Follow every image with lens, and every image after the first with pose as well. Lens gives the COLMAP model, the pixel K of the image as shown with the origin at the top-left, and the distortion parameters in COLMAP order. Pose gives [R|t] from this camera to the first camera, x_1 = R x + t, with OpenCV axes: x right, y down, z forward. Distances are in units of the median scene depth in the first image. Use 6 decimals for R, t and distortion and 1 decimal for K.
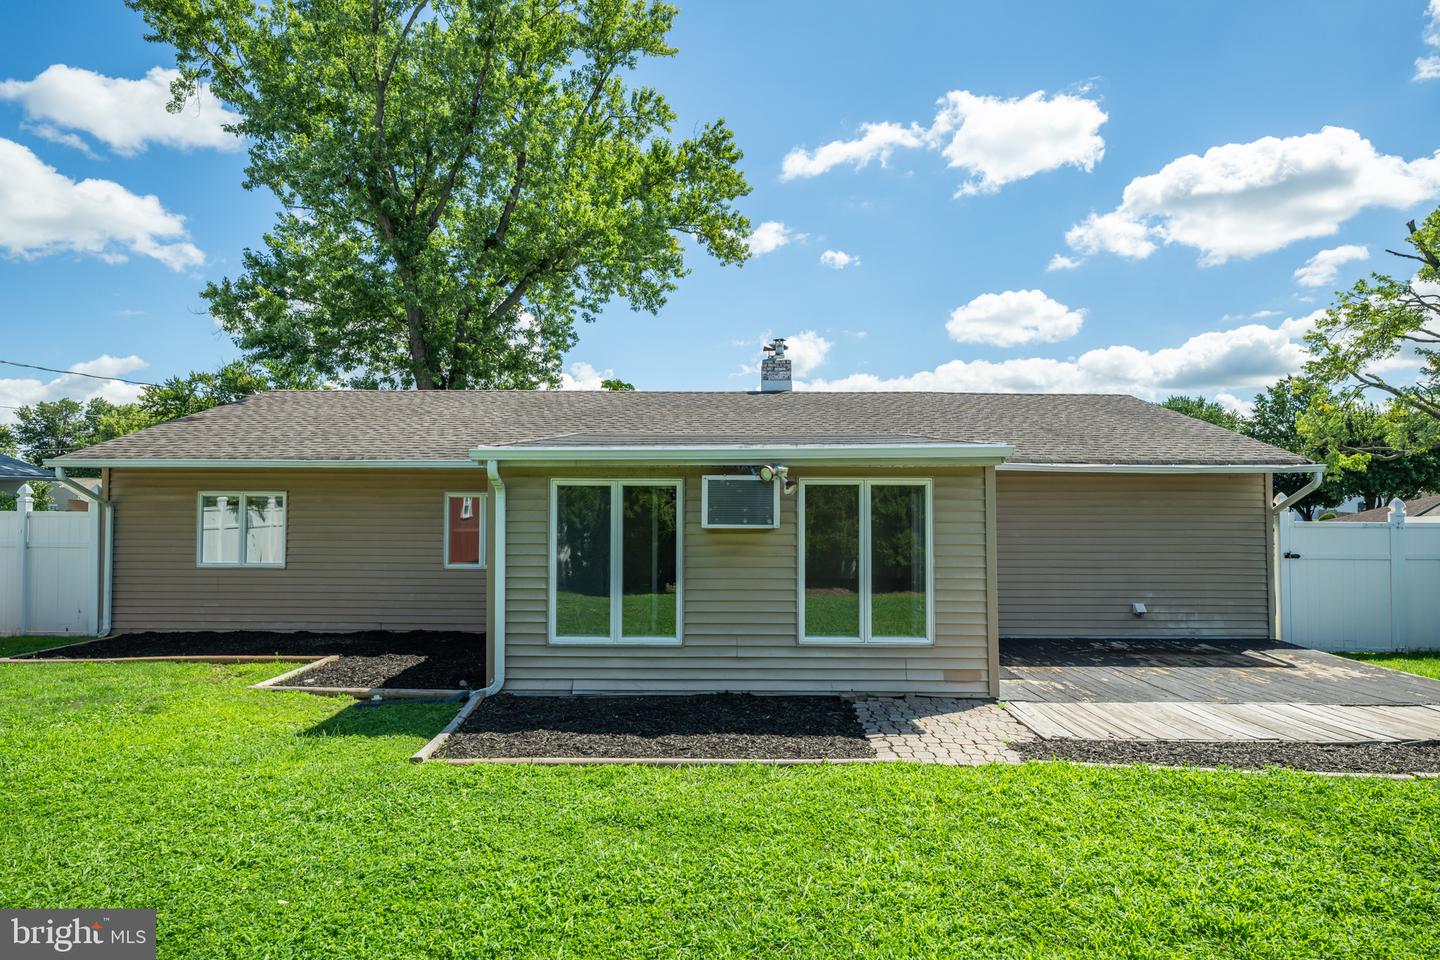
lens RADIAL K [[813.2, 0, 719.6], [0, 813.2, 480.5], [0, 0, 1]] dist [-0.001871, 0.001240]
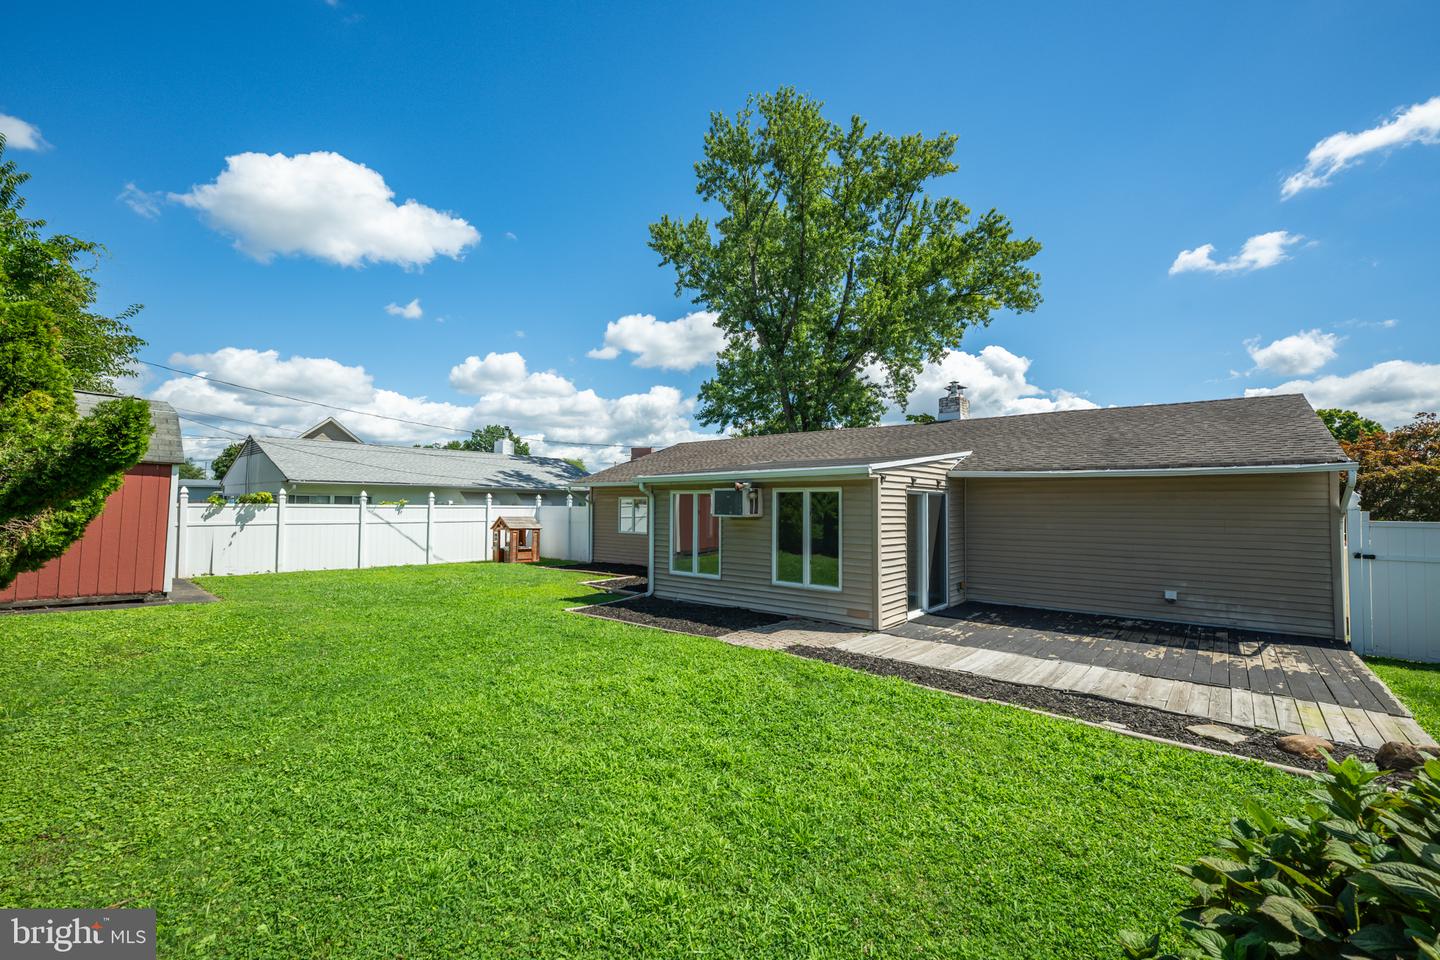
lens RADIAL K [[594.2, 0, 722.7], [0, 594.2, 481.5], [0, 0, 1]] dist [0.002050, -0.000063]
pose [[0.776531, -0.023082, -0.629656, 0.553586], [0.020063, 0.999728, -0.011905, -0.003170], [0.629760, -0.003388, 0.776783, -0.032044]]
